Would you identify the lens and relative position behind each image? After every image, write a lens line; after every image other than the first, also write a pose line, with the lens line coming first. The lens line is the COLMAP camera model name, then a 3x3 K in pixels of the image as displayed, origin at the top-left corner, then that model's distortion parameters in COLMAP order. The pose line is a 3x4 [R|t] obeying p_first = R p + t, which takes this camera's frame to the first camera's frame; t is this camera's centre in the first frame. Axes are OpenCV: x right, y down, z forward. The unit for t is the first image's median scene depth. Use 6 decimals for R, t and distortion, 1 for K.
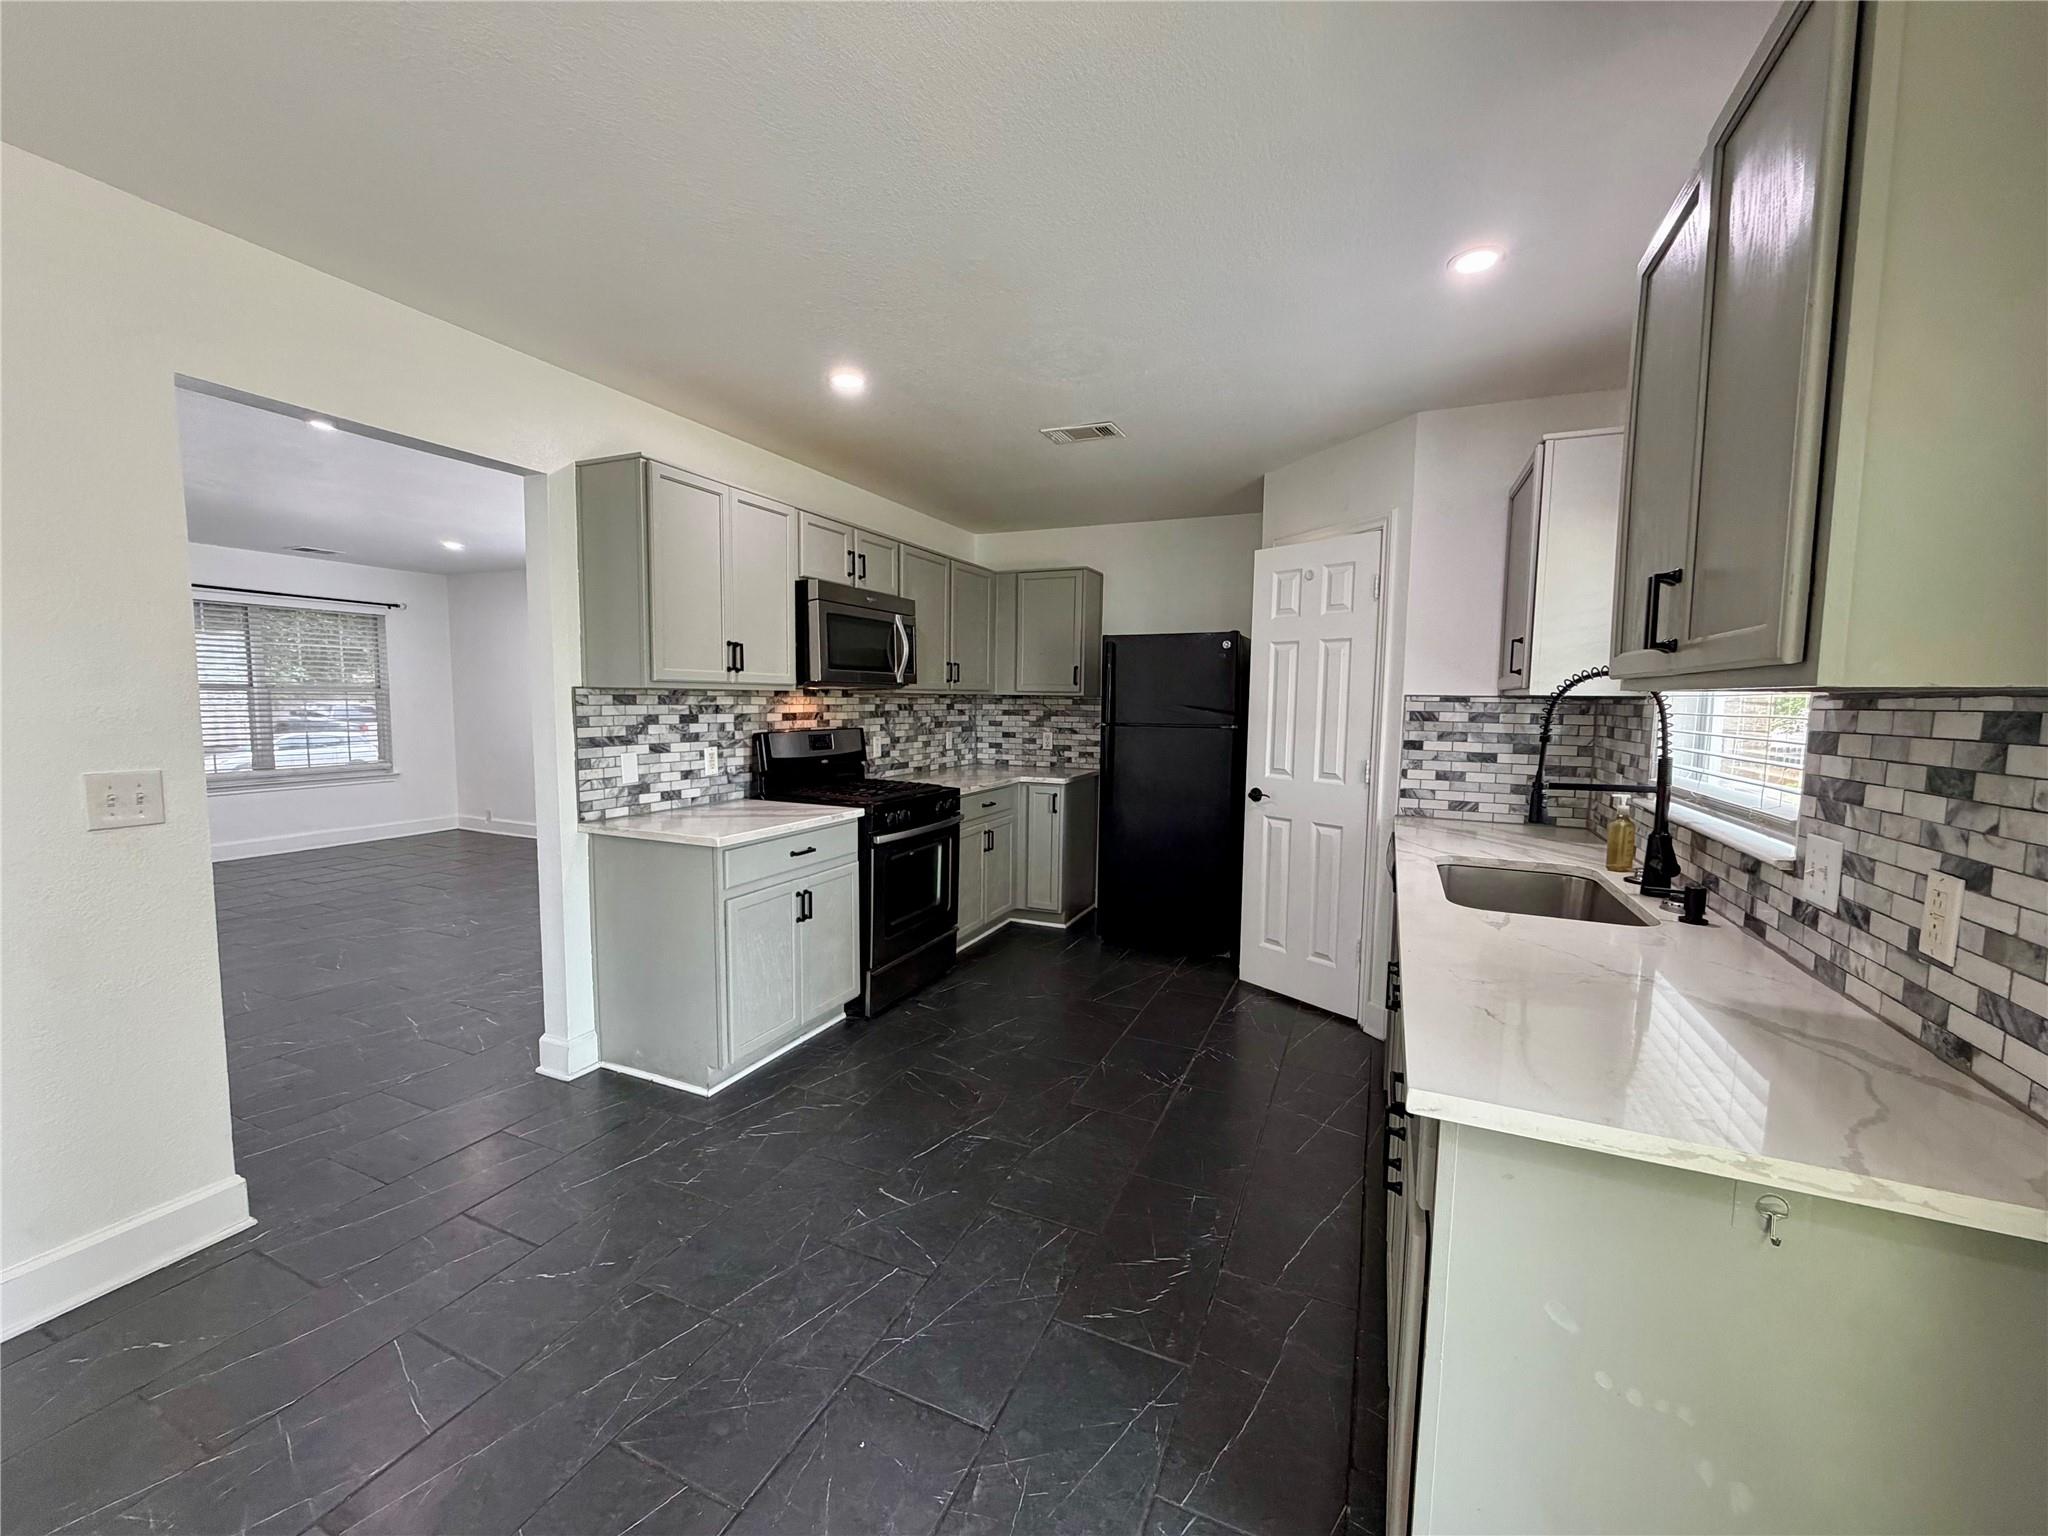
lens RADIAL K [[816.5, 0, 1023.1], [0, 816.5, 767.3], [0, 0, 1]] dist [0.000341, -0.000269]
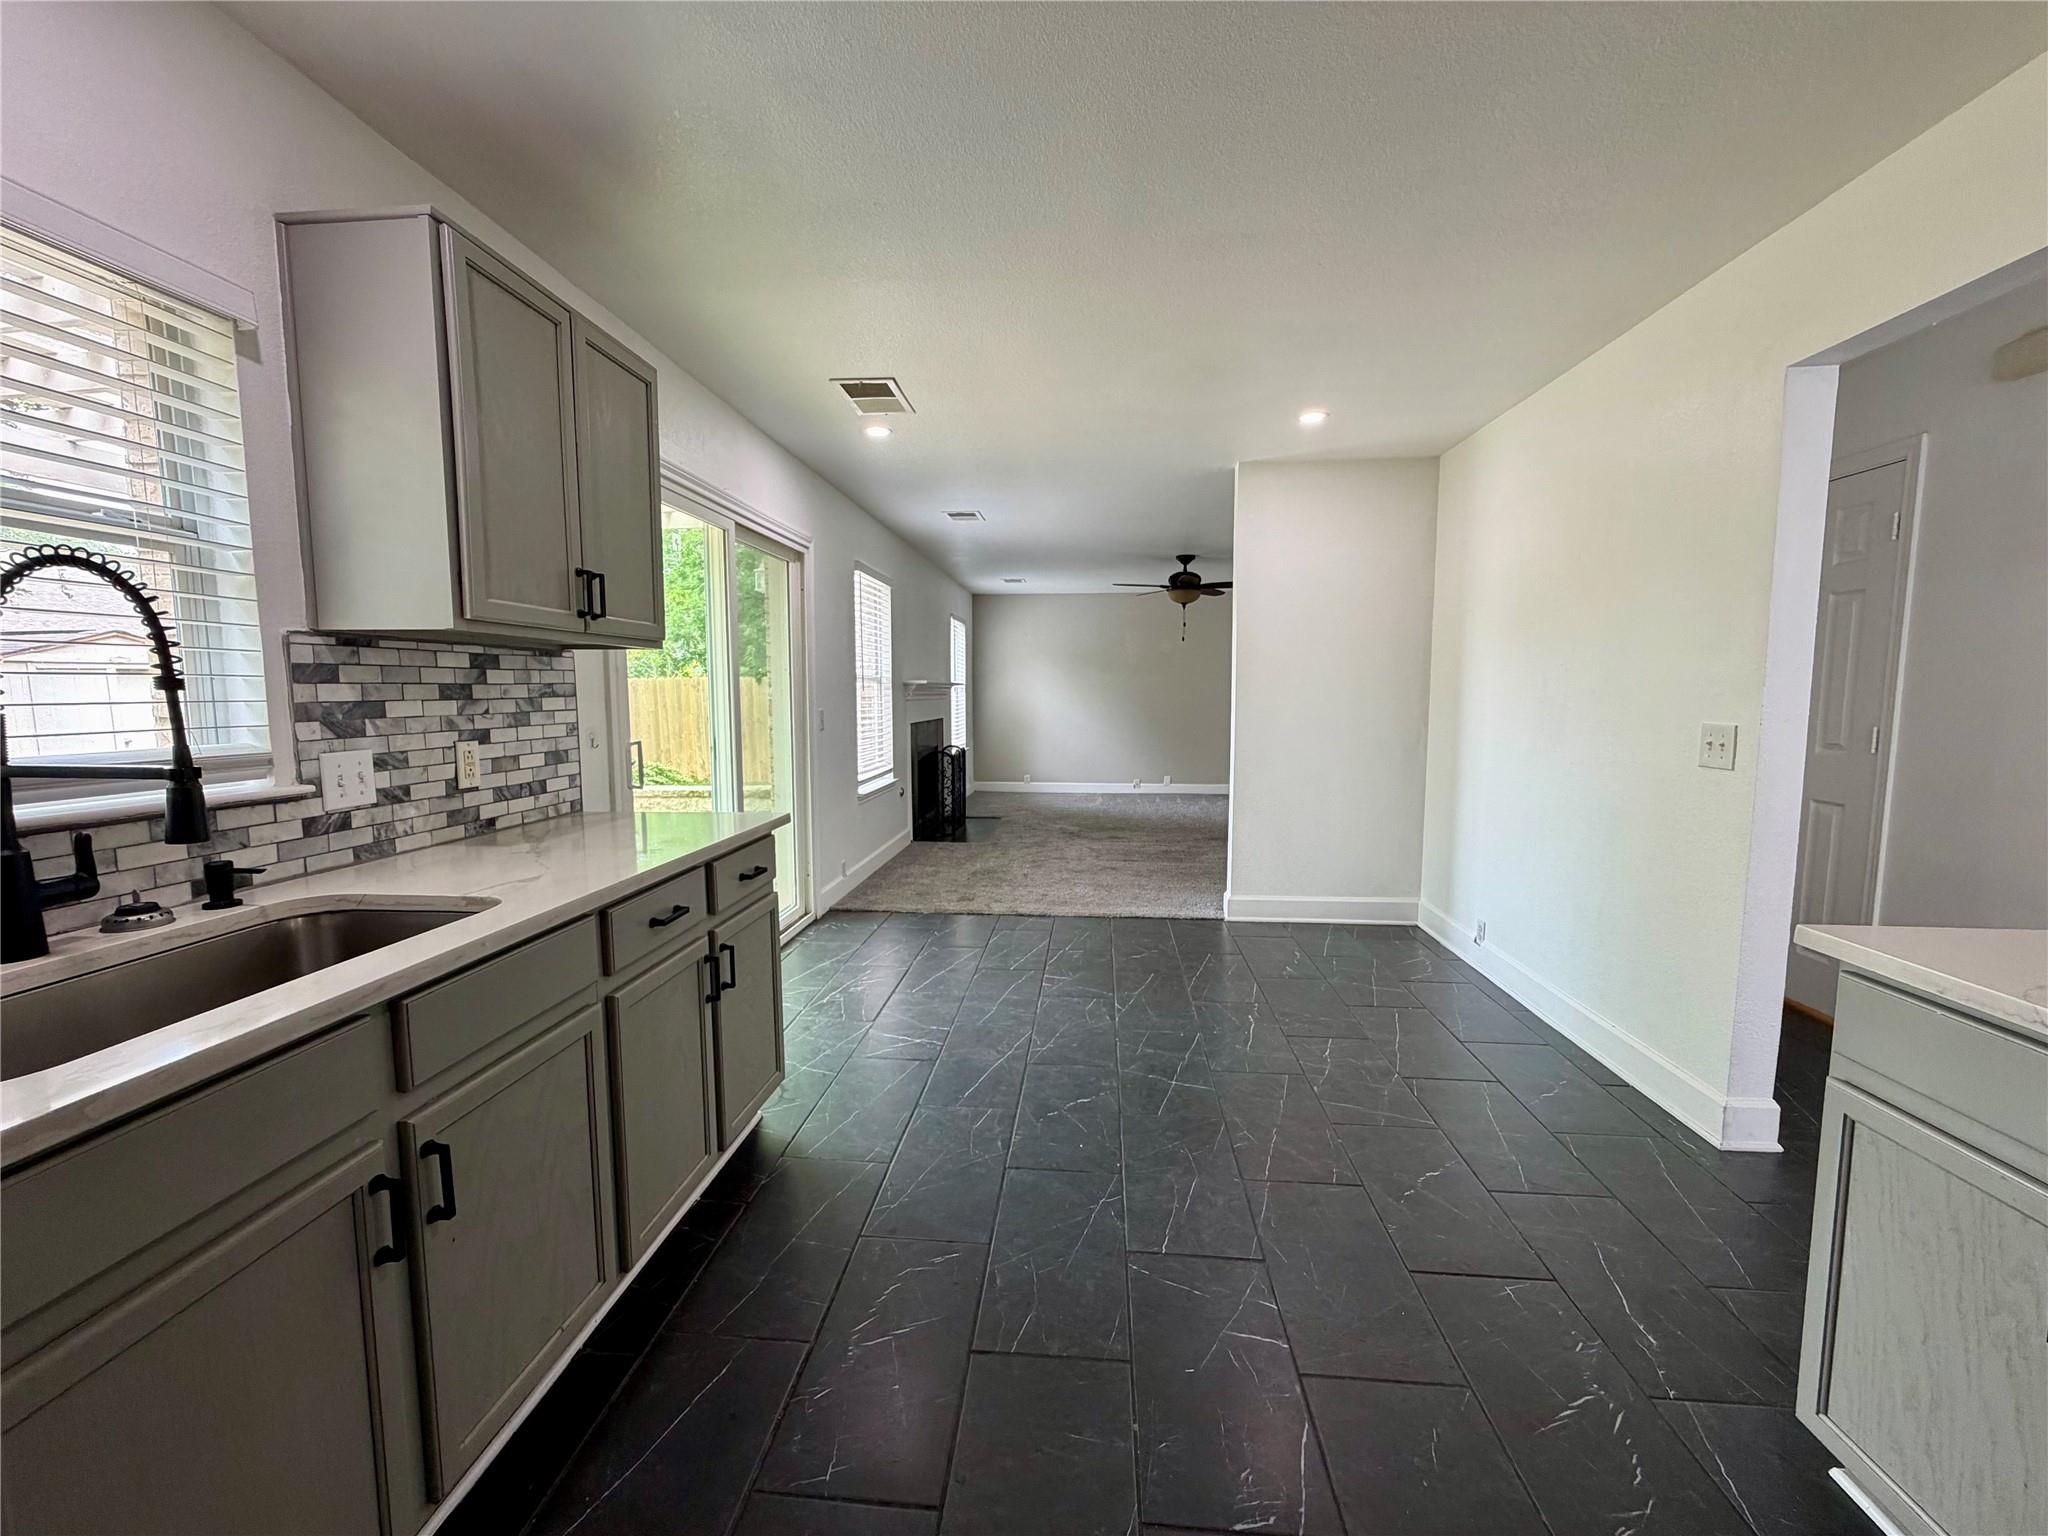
lens RADIAL K [[816.5, 0, 1023.1], [0, 816.5, 767.3], [0, 0, 1]] dist [0.000341, -0.000269]
pose [[-0.946058, 0.019352, -0.323419, 0.170840], [-0.038250, 0.984563, 0.170797, -0.055584], [0.321731, 0.173955, -0.930714, 0.997998]]
